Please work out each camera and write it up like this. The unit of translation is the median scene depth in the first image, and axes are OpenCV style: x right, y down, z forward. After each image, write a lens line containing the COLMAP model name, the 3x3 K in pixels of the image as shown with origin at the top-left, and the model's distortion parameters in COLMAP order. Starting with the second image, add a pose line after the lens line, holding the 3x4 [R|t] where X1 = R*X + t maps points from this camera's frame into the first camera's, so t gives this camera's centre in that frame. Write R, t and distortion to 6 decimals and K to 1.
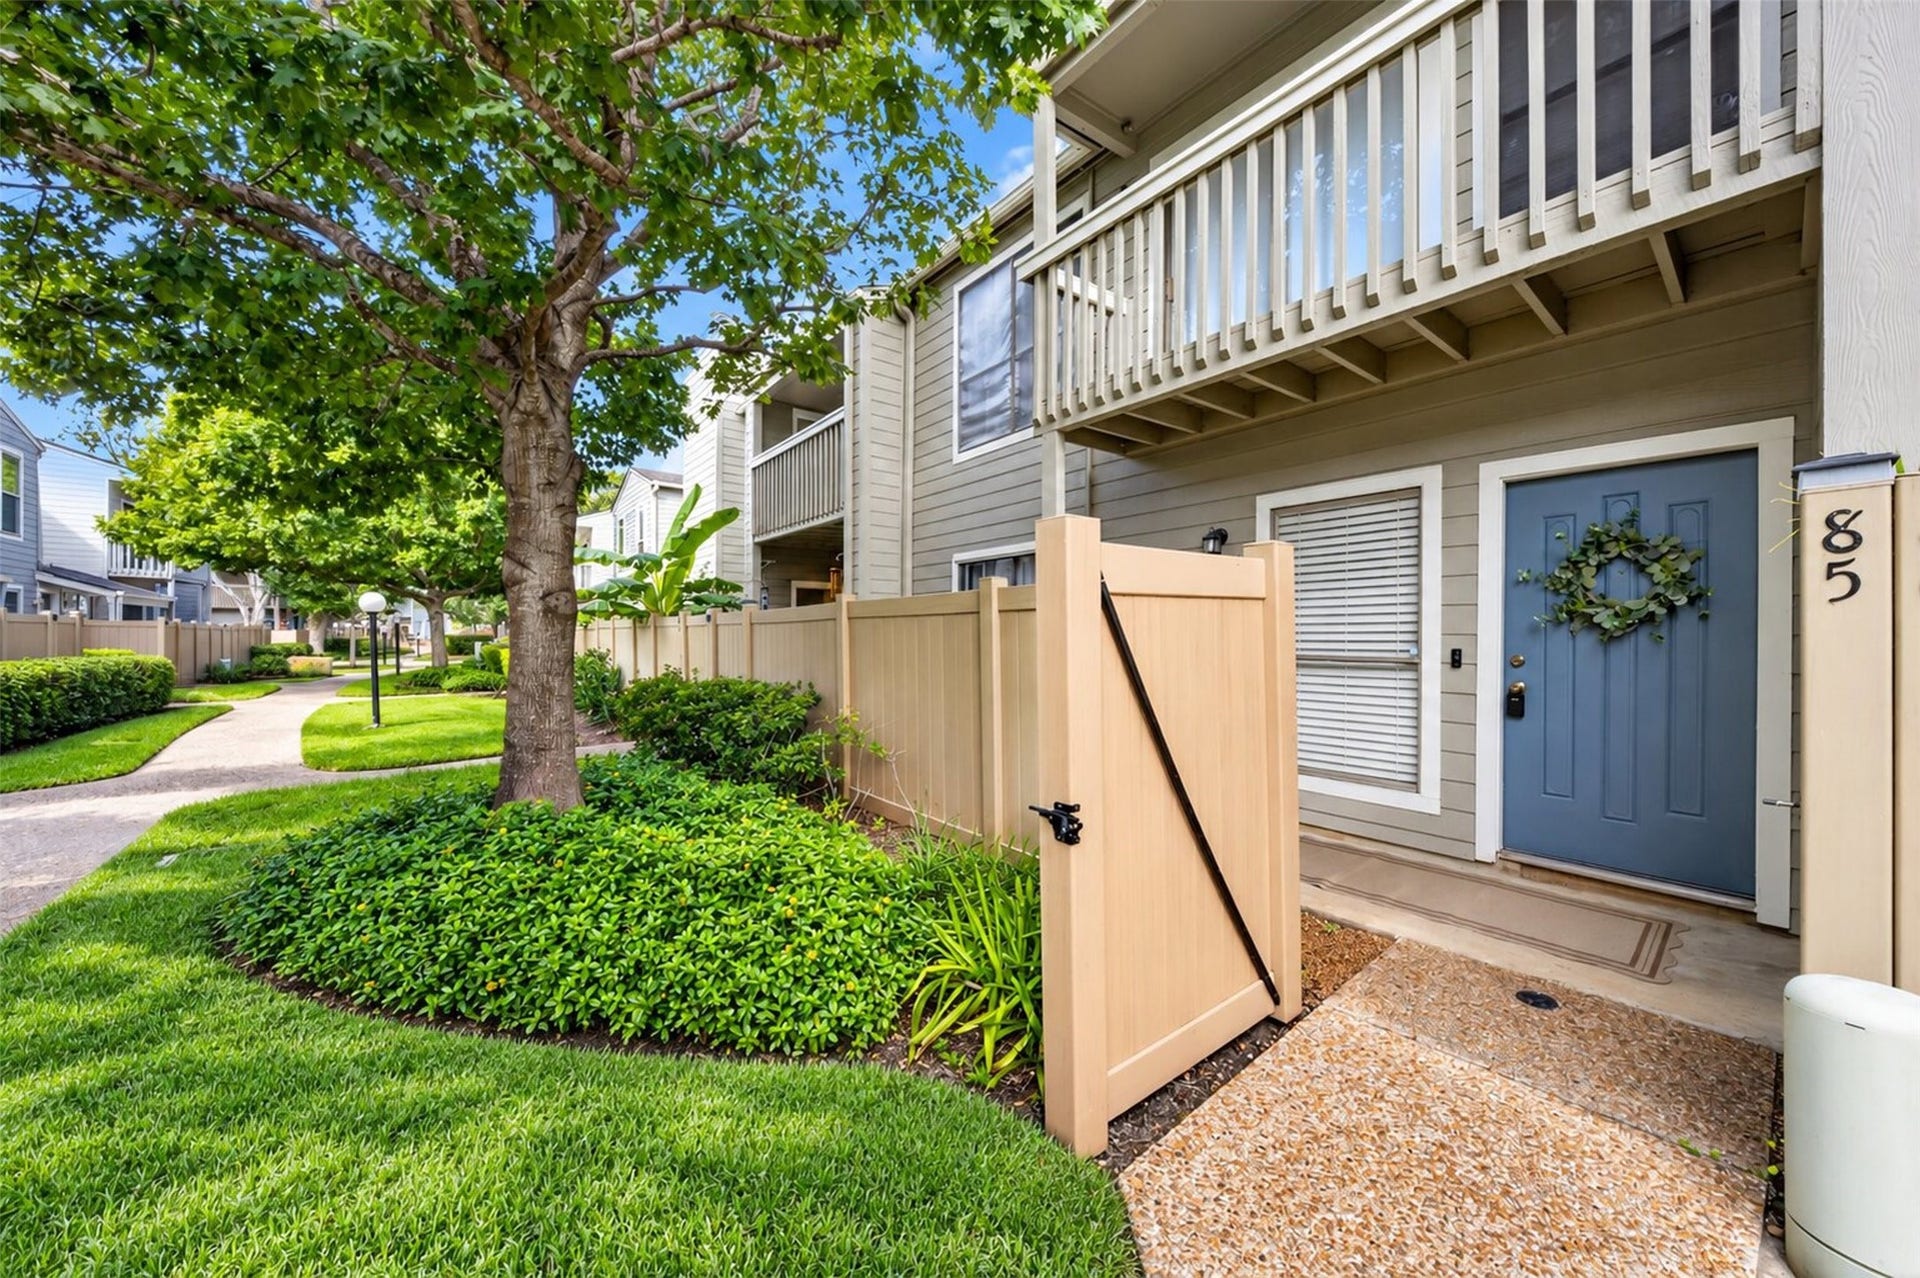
lens RADIAL K [[671.3, 0, 926.6], [0, 671.3, 625.3], [0, 0, 1]] dist [-0.040386, 0.008020]
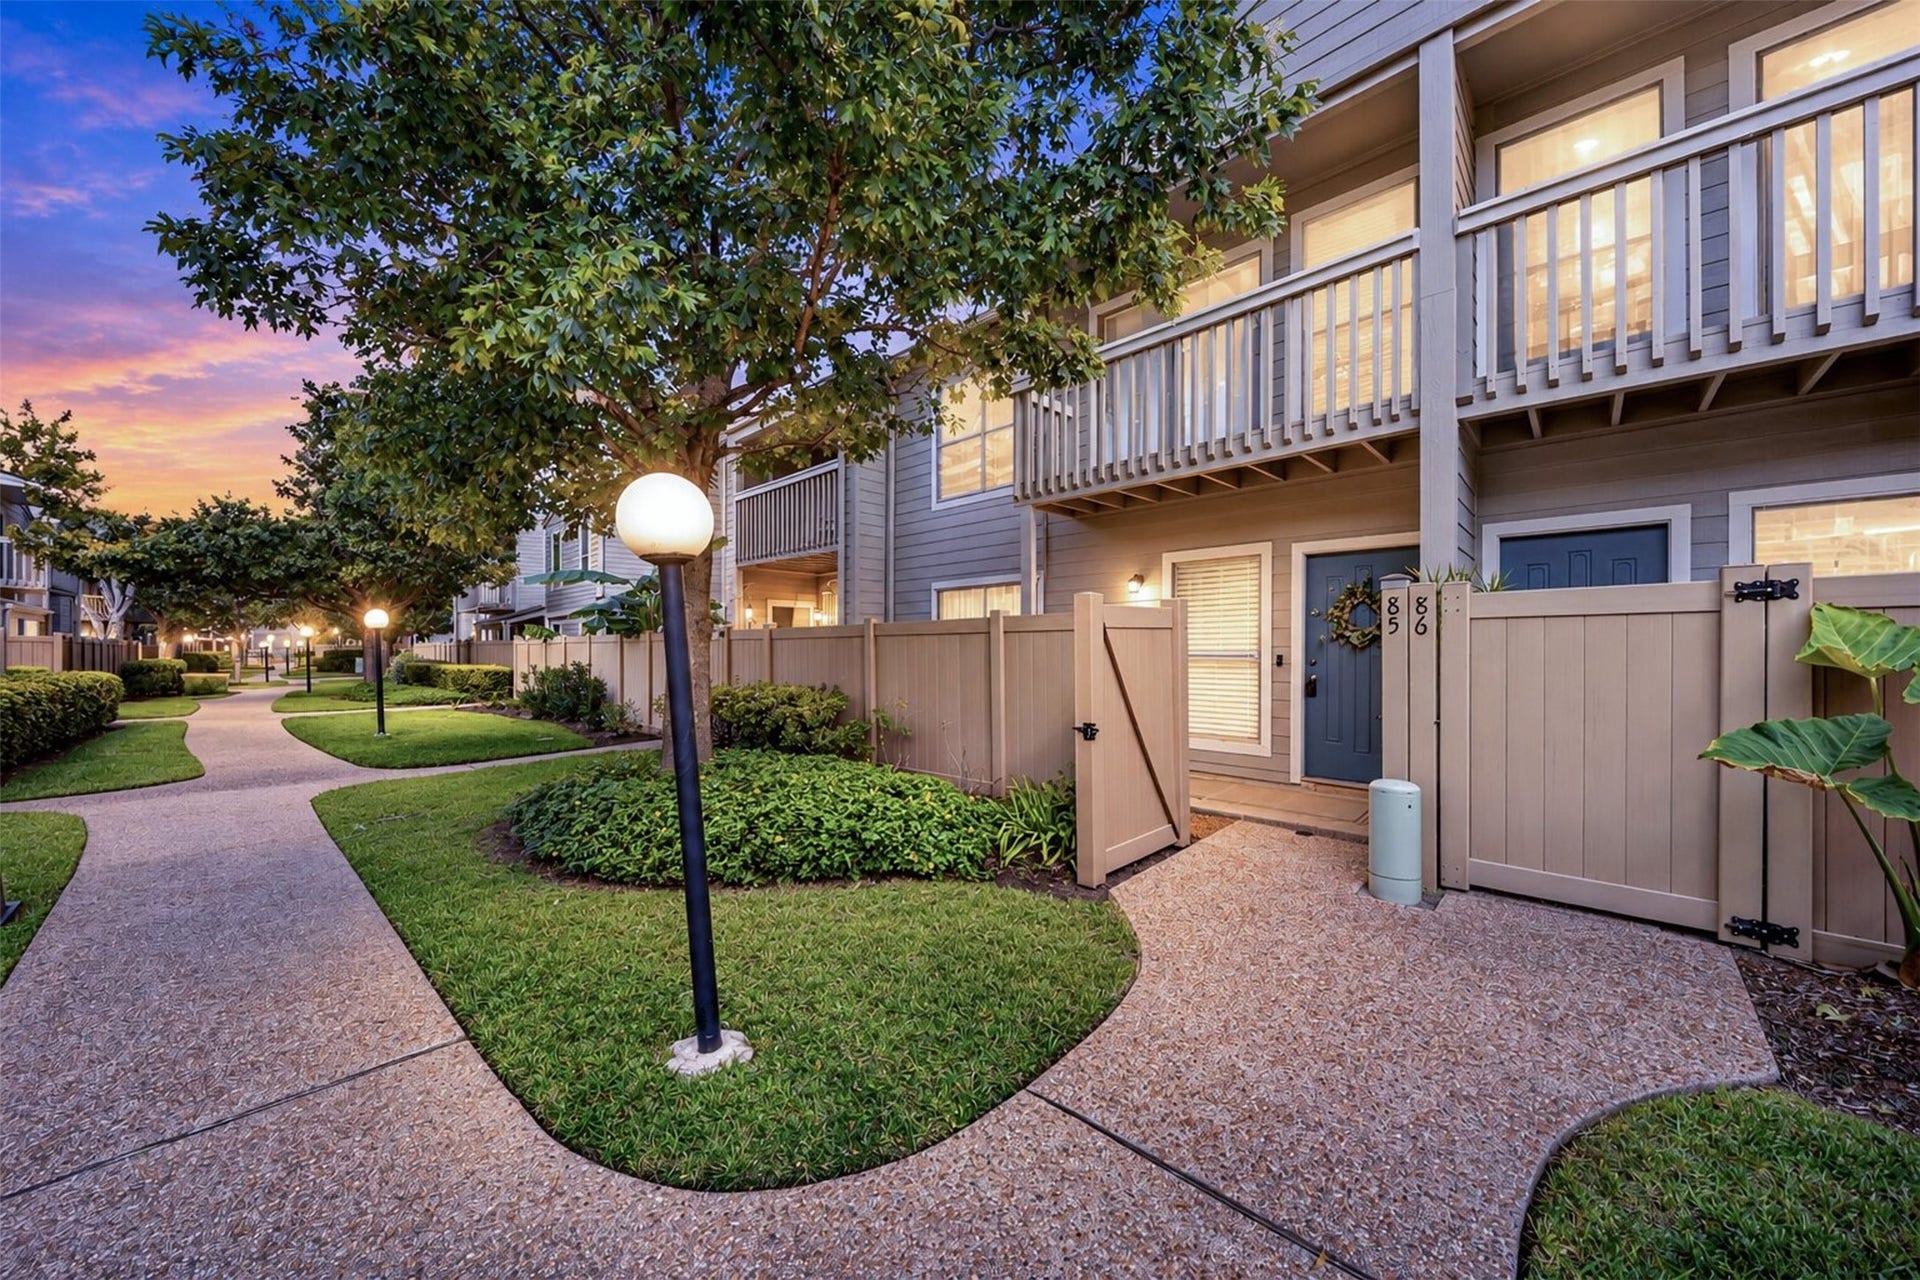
lens RADIAL K [[663.1, 0, 960.0], [0, 663.1, 640.0], [0, 0, 1]] dist [-0.000060, -0.005723]
pose [[0.984376, -0.002091, 0.176067, -0.294776], [0.001624, 0.999995, 0.002797, -0.009554], [-0.176072, -0.002467, 0.984374, -0.539019]]
